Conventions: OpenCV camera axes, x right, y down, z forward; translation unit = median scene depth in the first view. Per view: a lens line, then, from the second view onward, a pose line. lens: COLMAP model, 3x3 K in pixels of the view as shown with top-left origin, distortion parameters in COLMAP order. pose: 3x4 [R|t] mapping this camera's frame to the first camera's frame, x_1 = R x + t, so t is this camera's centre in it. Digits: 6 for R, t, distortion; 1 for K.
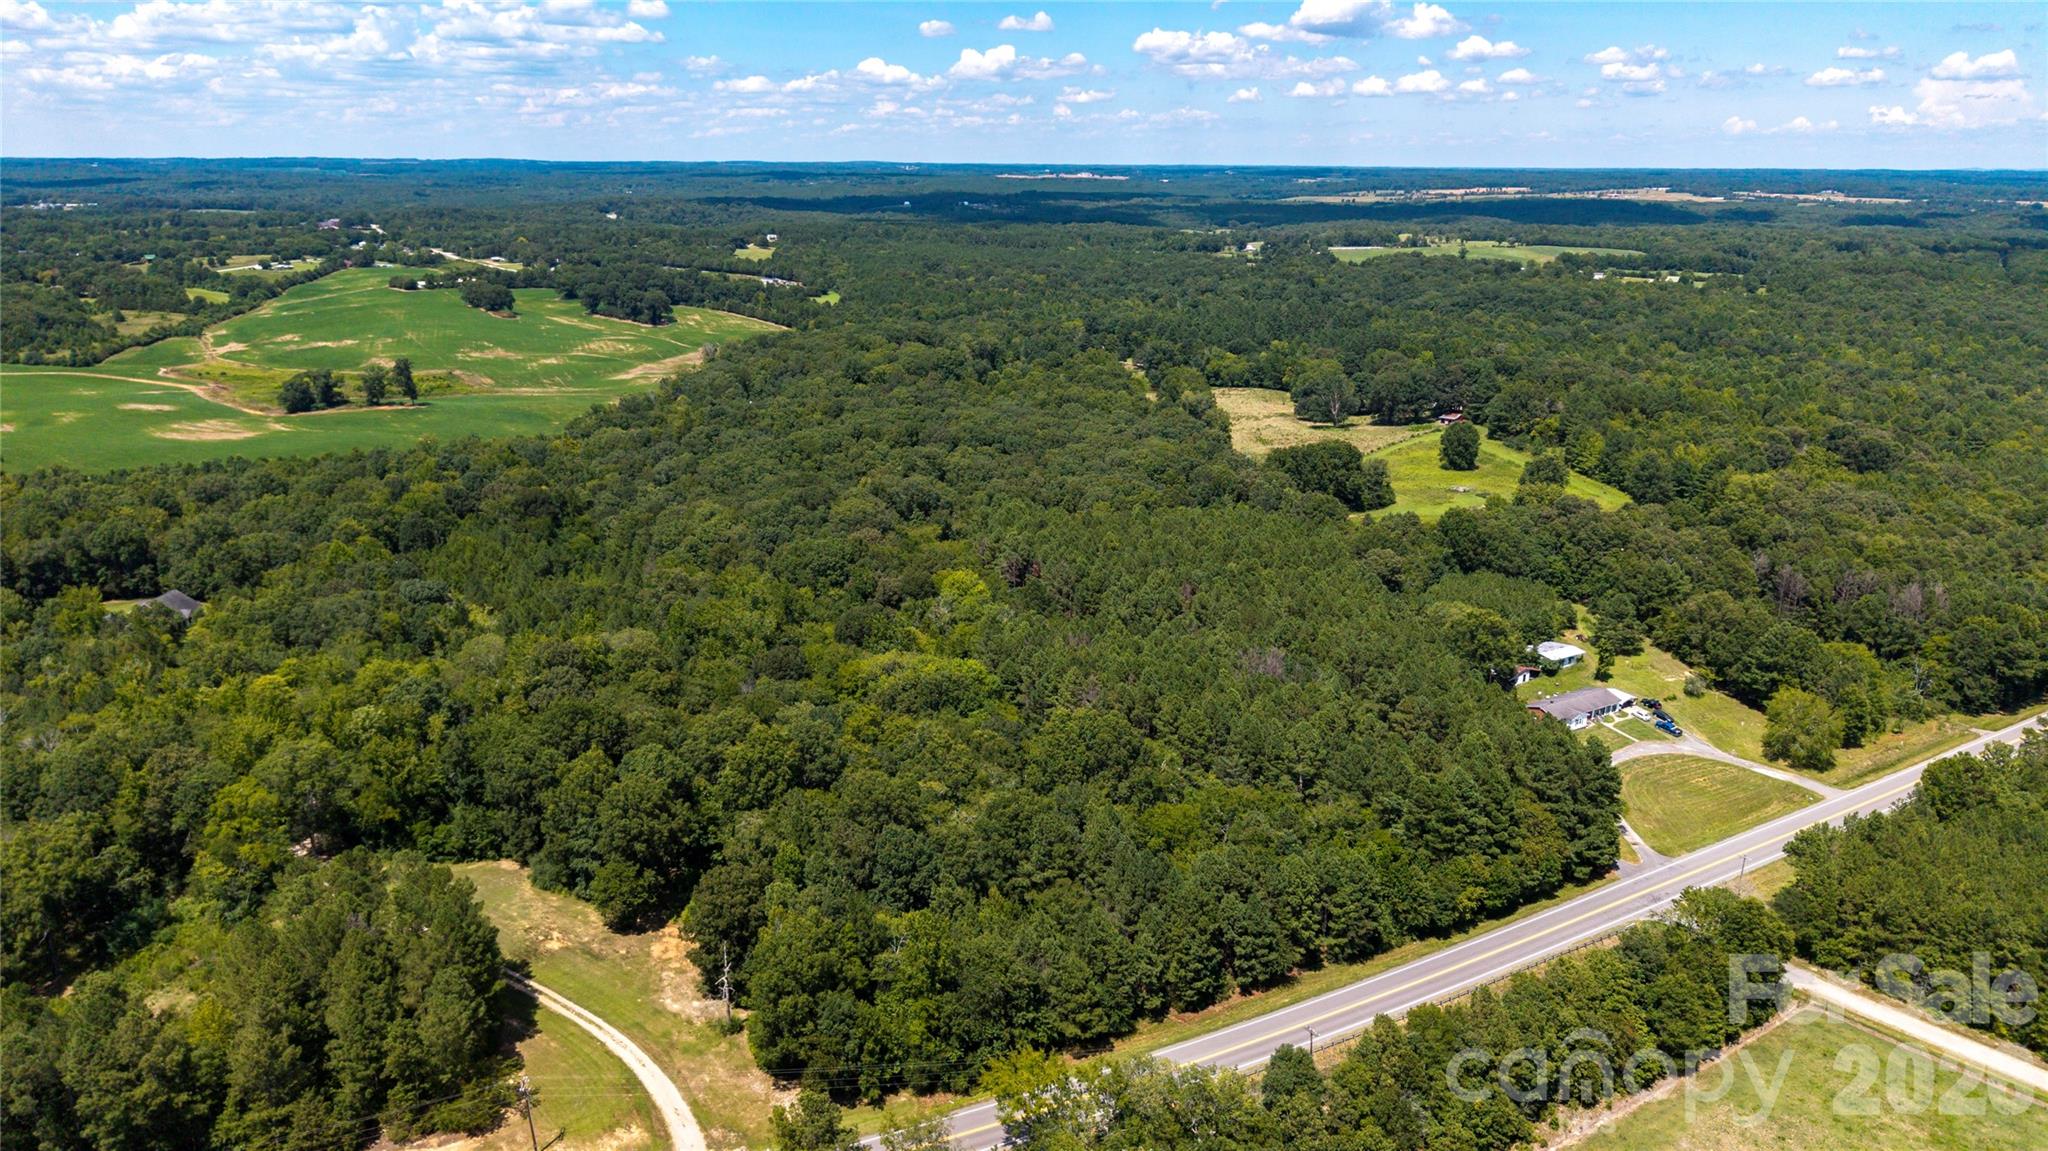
lens RADIAL K [[1358.5, 0, 1024.0], [0, 1358.5, 575.5], [0, 0, 1]] dist [0.004151, -0.004838]
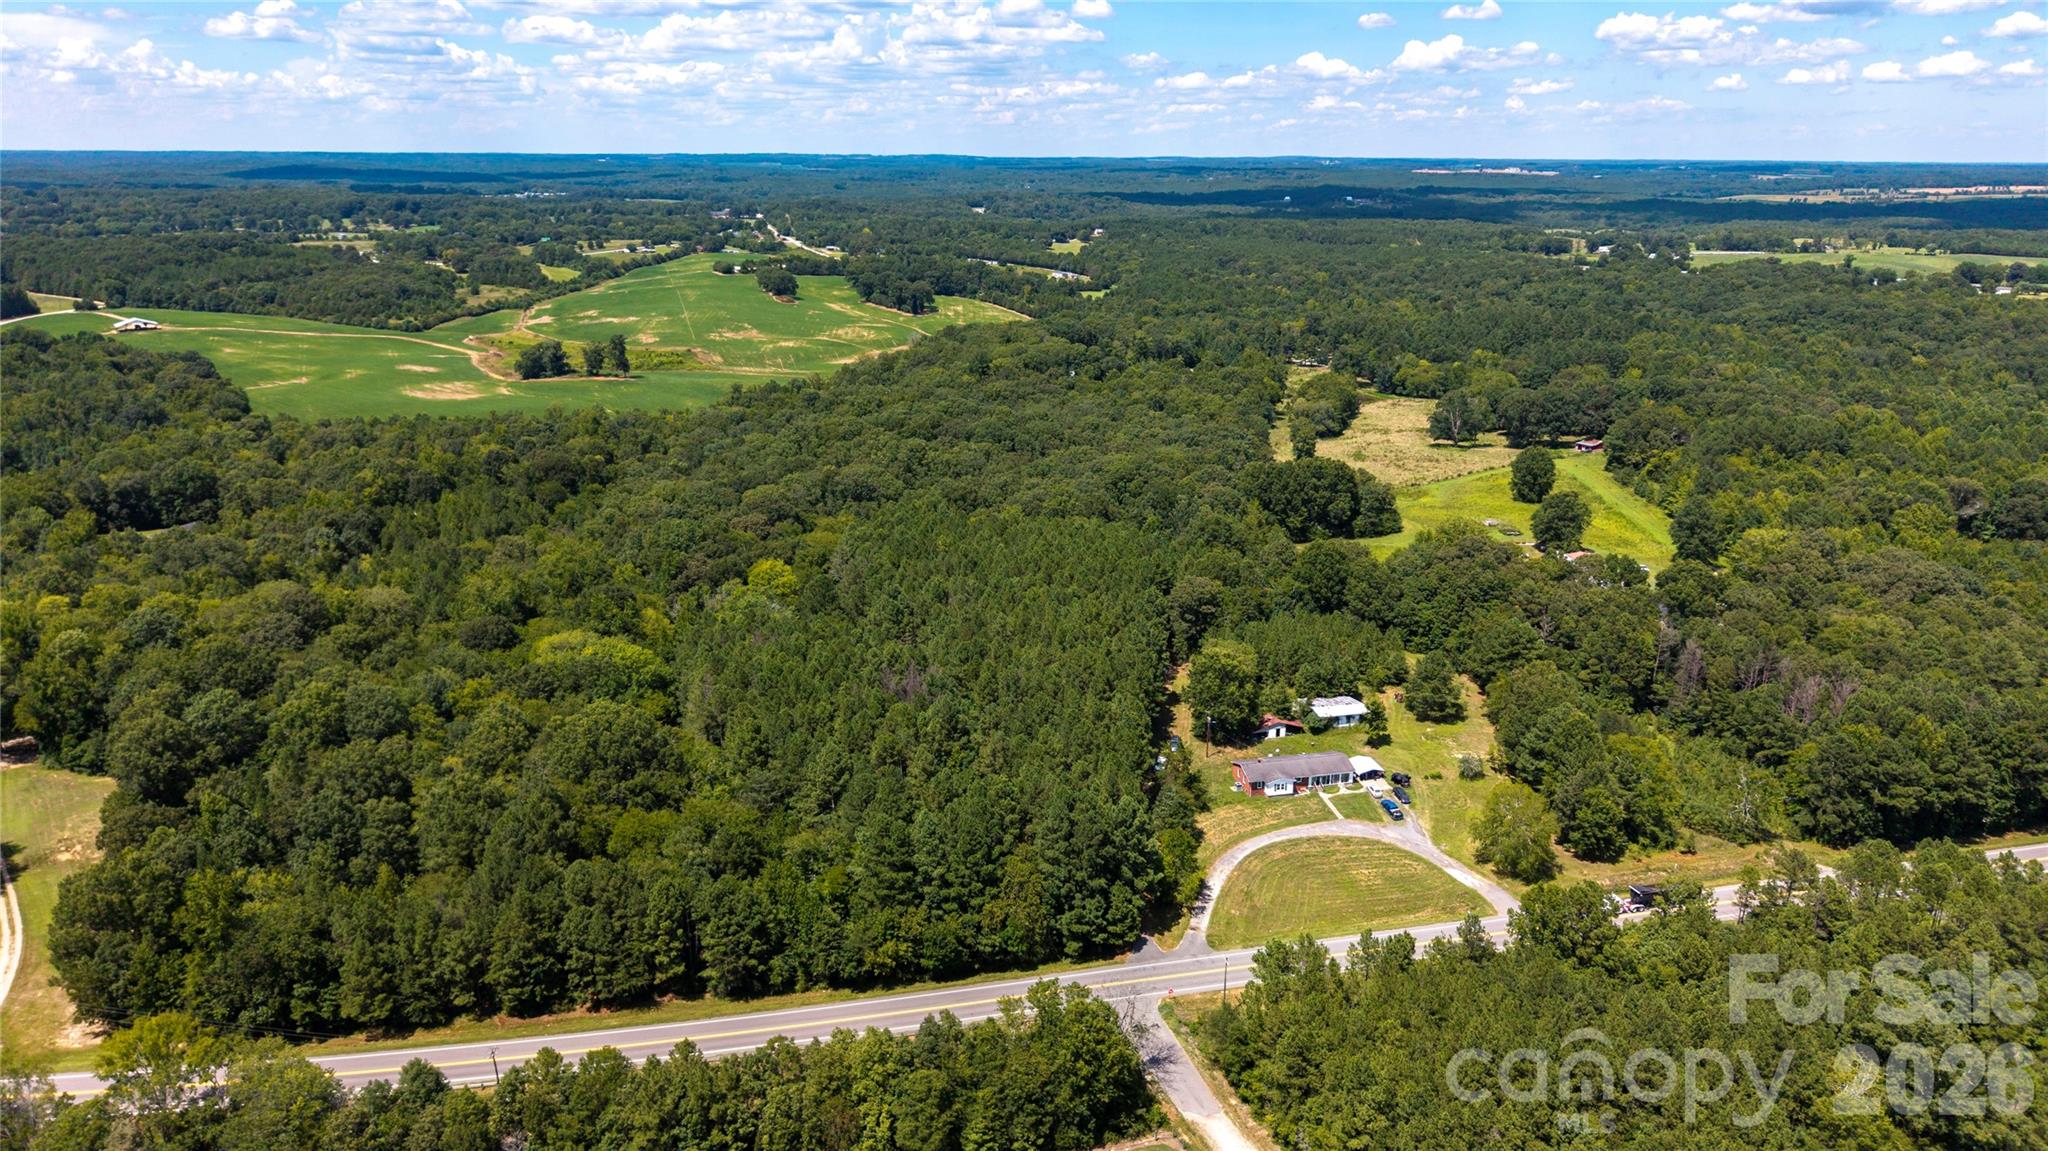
lens RADIAL K [[1360.5, 0, 1030.8], [0, 1360.5, 554.0], [0, 0, 1]] dist [0.005600, -0.001613]
pose [[0.955161, 0.082624, -0.284324, 0.160583], [-0.085935, 0.996300, 0.000833, -0.009984], [0.283341, 0.023638, 0.958728, 0.033297]]
